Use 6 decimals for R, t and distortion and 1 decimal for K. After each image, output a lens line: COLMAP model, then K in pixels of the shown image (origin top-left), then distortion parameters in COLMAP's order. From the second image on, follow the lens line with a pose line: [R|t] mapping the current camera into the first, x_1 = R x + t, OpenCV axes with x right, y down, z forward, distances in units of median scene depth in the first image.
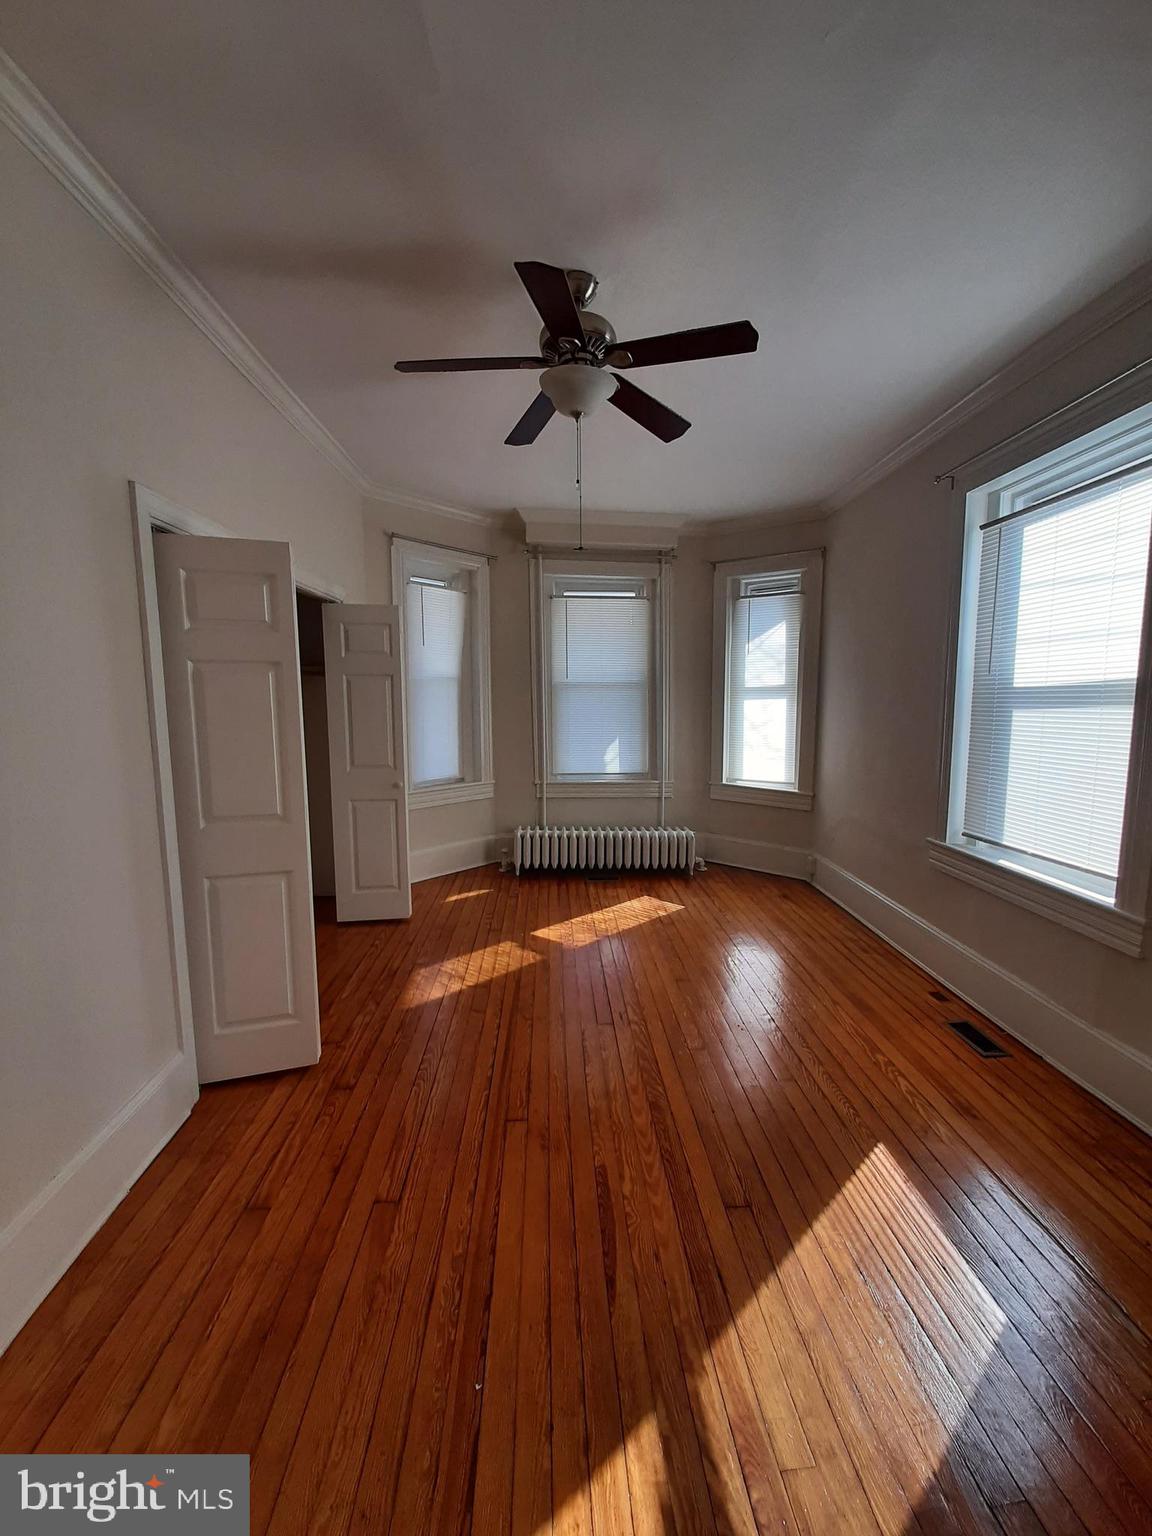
lens RADIAL K [[610.4, 0, 576.5], [0, 610.4, 765.6], [0, 0, 1]] dist [0.001461, -0.001401]
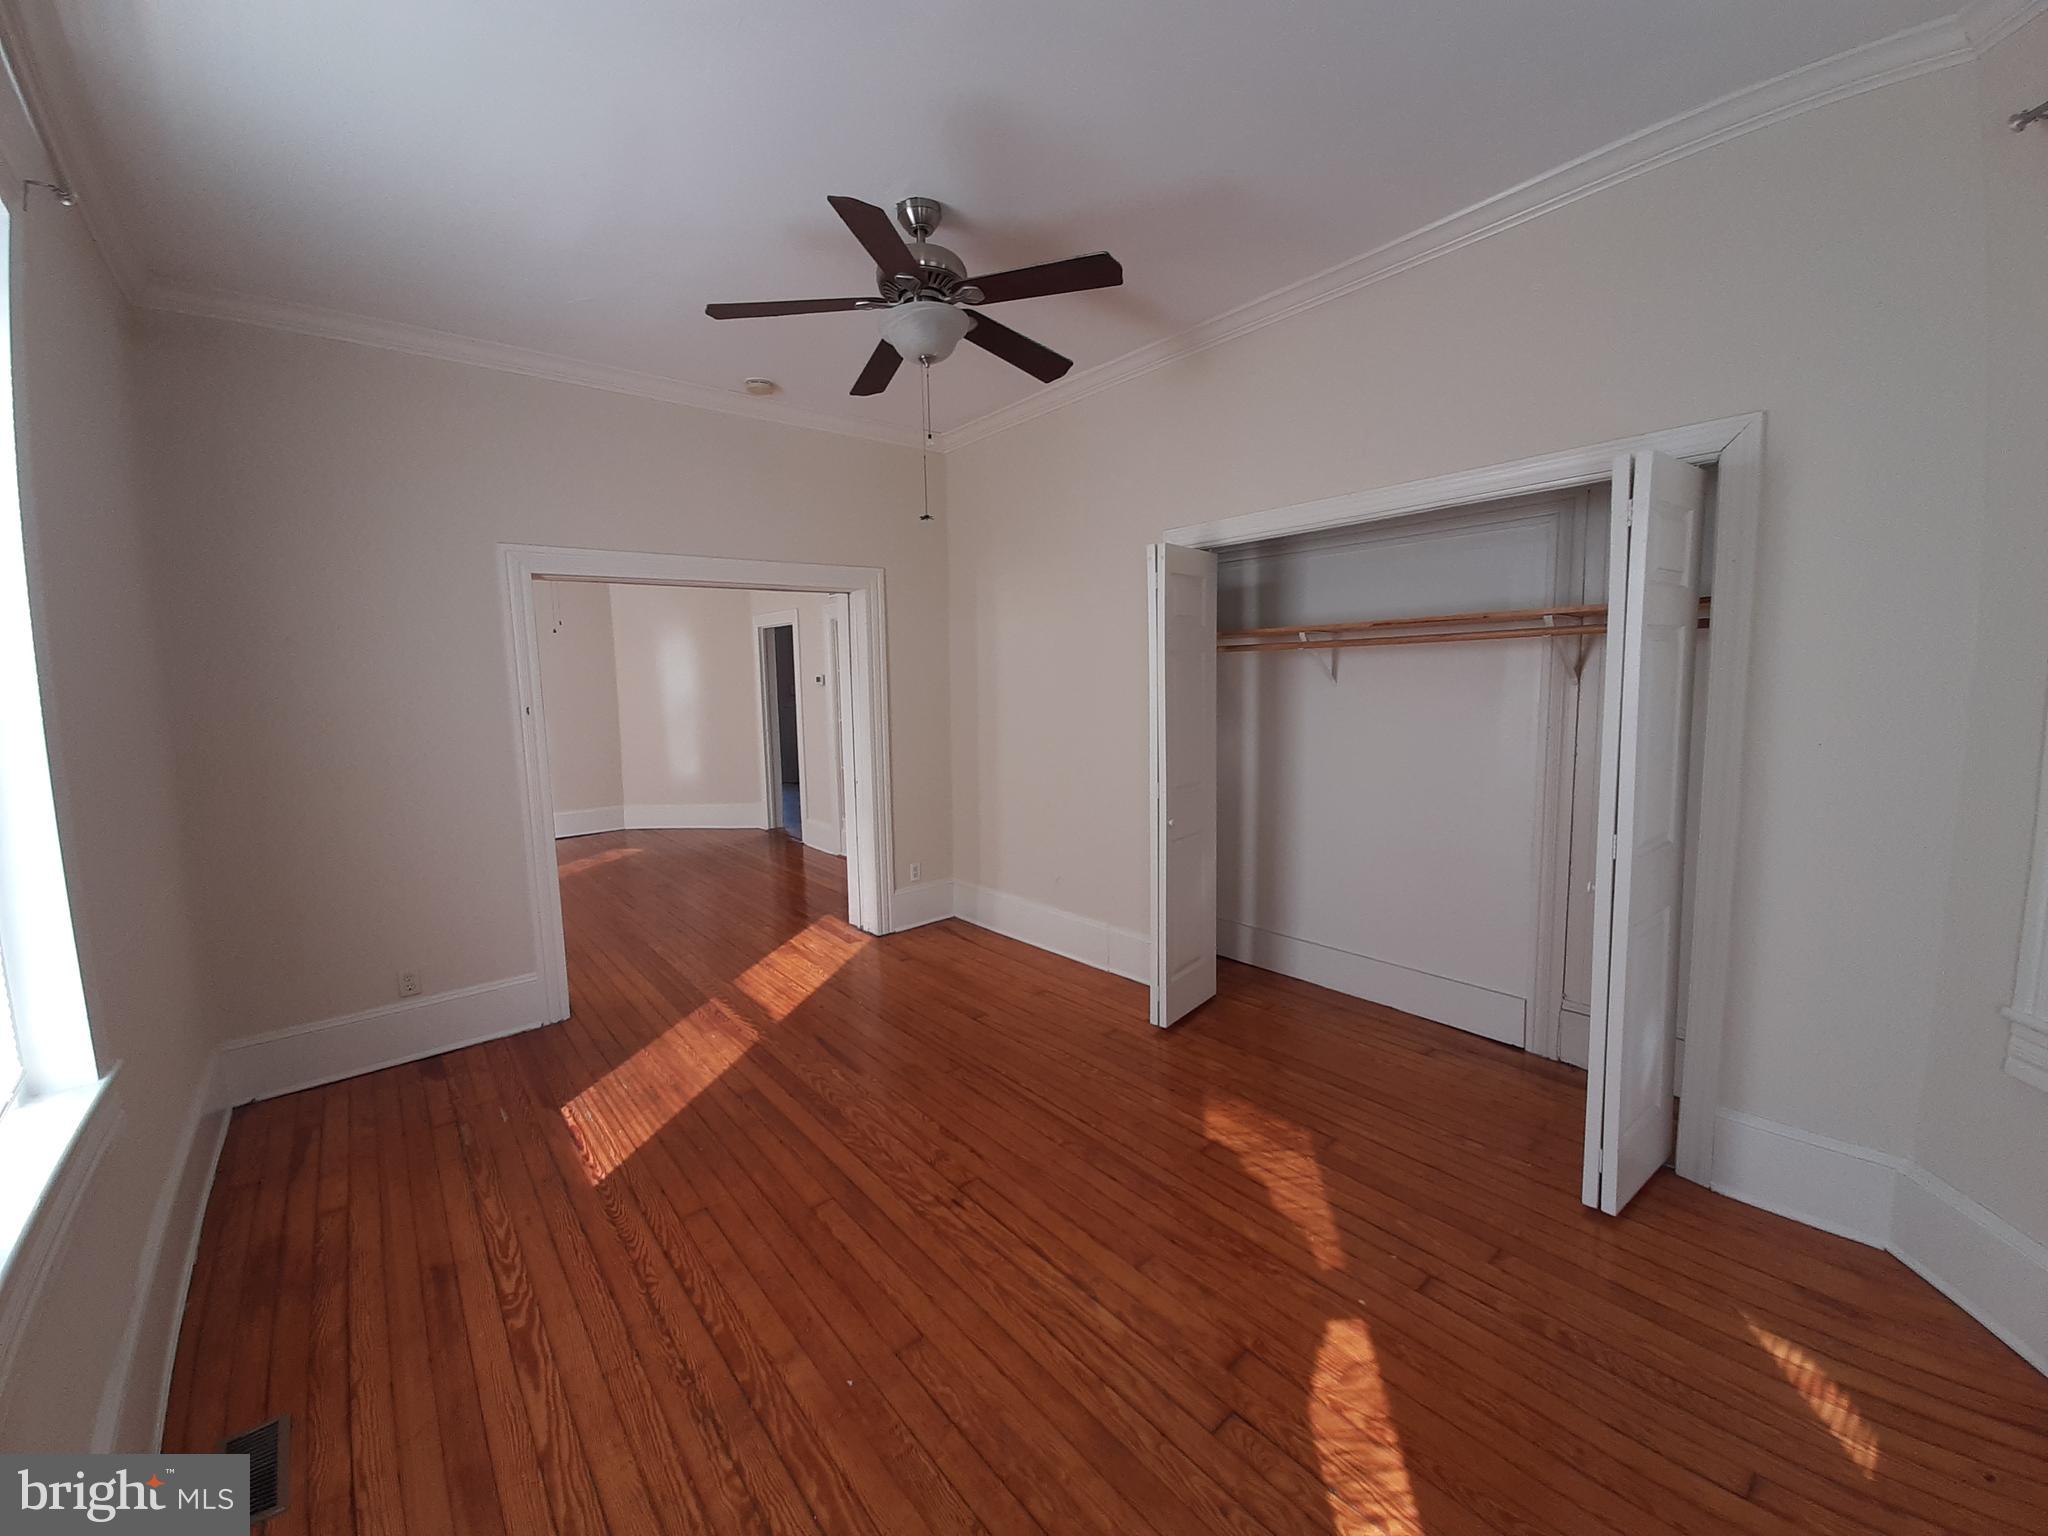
lens RADIAL K [[813.9, 0, 1027.3], [0, 813.9, 762.5], [0, 0, 1]] dist [0.001461, -0.001401]
pose [[-0.799909, 0.082549, -0.594416, 0.542466], [-0.044183, 0.979705, 0.195513, -0.222440], [0.598492, 0.182655, -0.780028, 1.846680]]
